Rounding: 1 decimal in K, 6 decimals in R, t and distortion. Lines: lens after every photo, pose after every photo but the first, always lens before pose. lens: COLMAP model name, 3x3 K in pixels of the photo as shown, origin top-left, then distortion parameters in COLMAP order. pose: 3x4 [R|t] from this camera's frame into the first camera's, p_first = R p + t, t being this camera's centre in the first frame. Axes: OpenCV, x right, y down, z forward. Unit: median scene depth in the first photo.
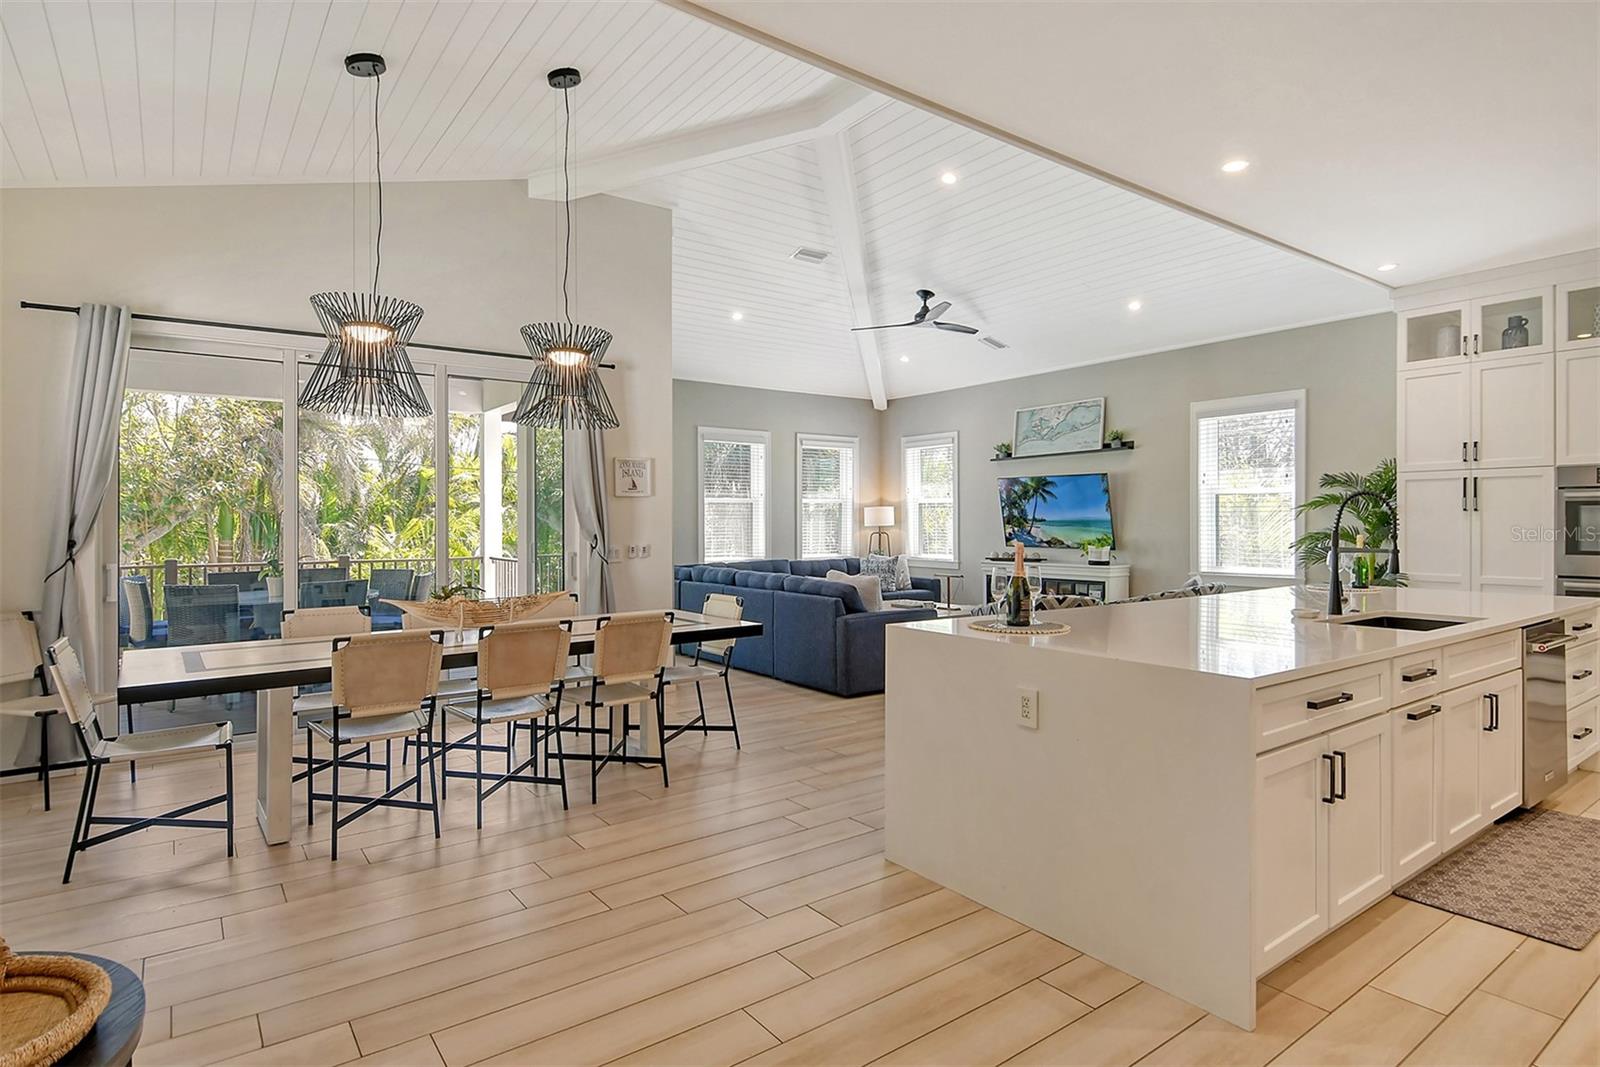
lens RADIAL K [[846.4, 0, 818.5], [0, 846.4, 518.7], [0, 0, 1]] dist [0.026010, -0.021227]
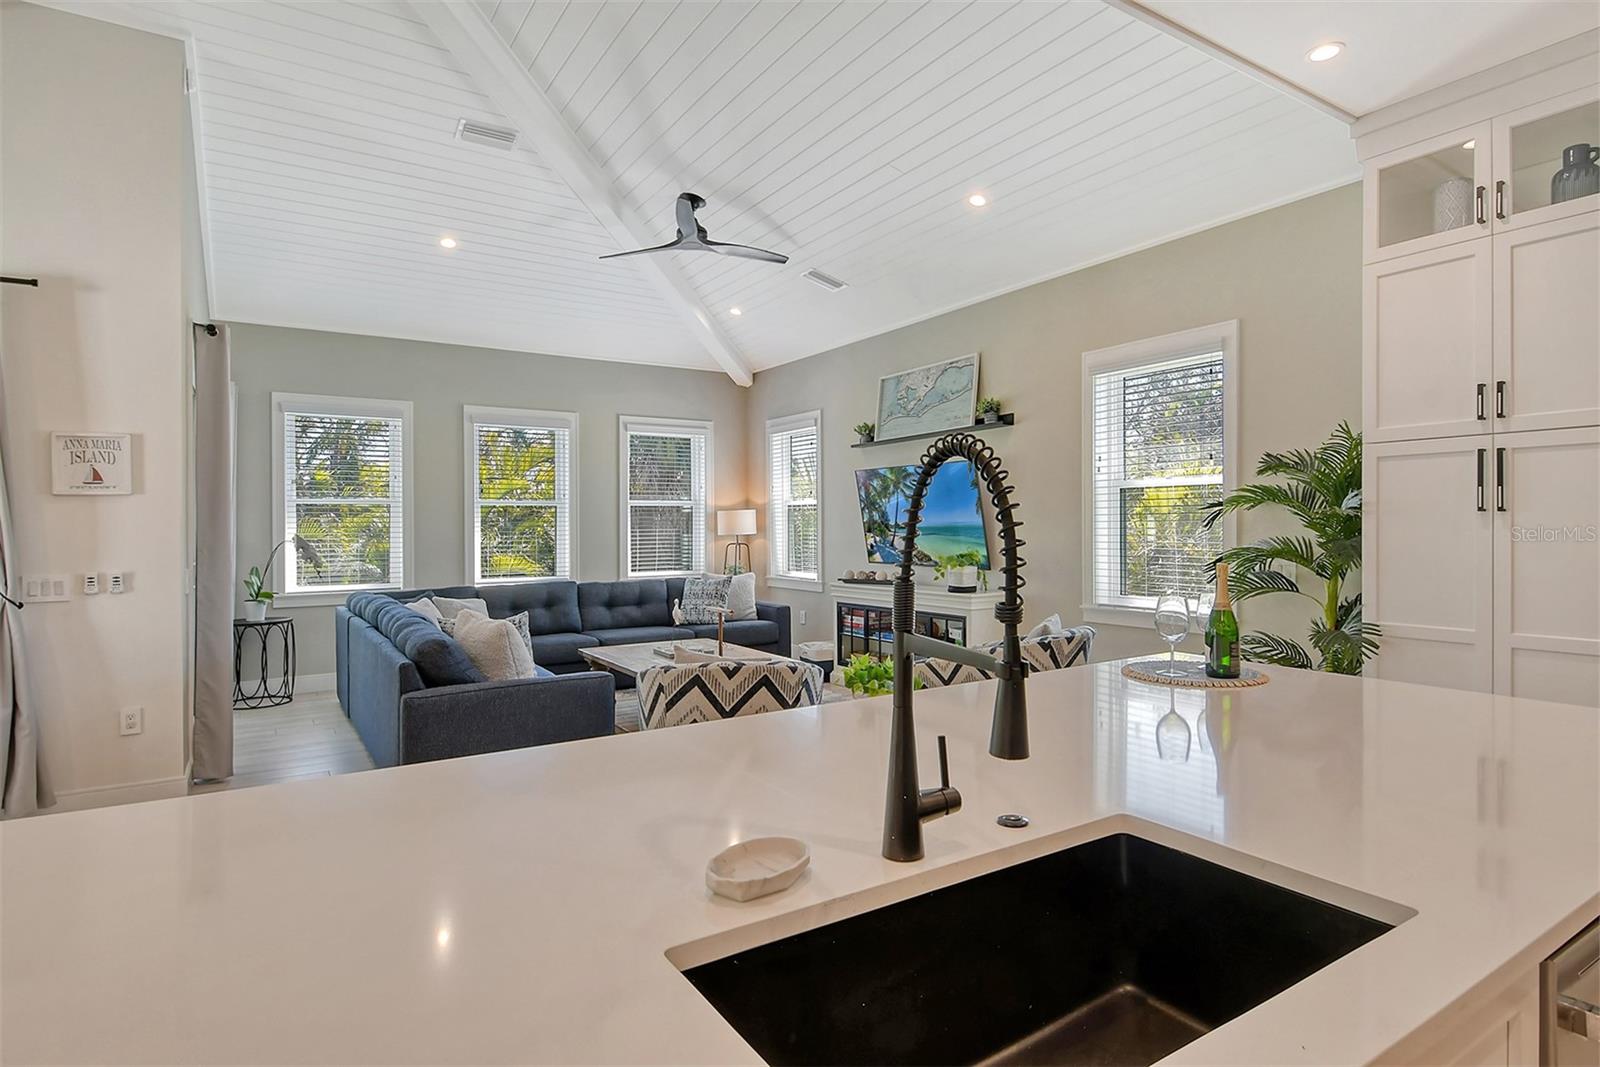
lens RADIAL K [[846.4, 0, 822.0], [0, 846.4, 524.1], [0, 0, 1]] dist [0.026010, -0.021227]
pose [[0.998326, -0.004094, -0.057689, 0.254599], [0.004190, 0.999990, 0.001550, -0.002494], [0.057682, -0.001789, 0.998333, 0.298996]]
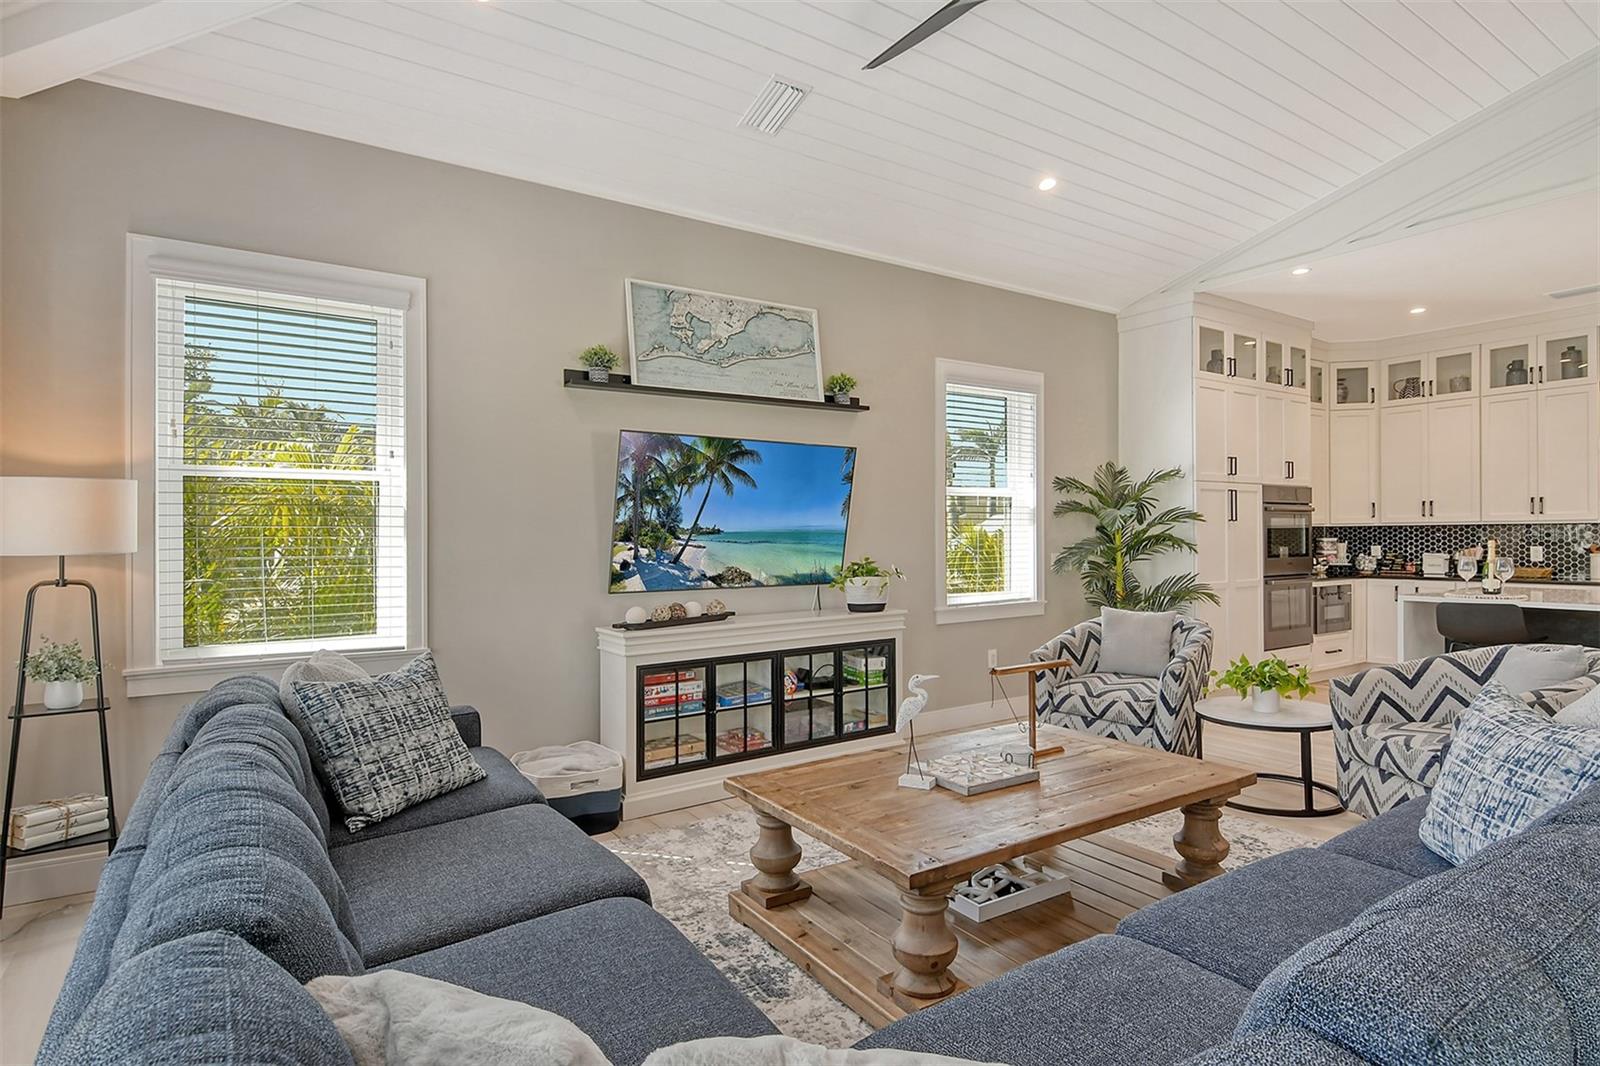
lens RADIAL K [[846.4, 0, 833.5], [0, 846.4, 537.4], [0, 0, 1]] dist [0.026010, -0.021227]
pose [[0.034014, 0.002717, 0.999418, -0.221632], [0.007099, 0.999970, -0.002960, 0.007419], [-0.999396, 0.007196, 0.033994, 0.996881]]
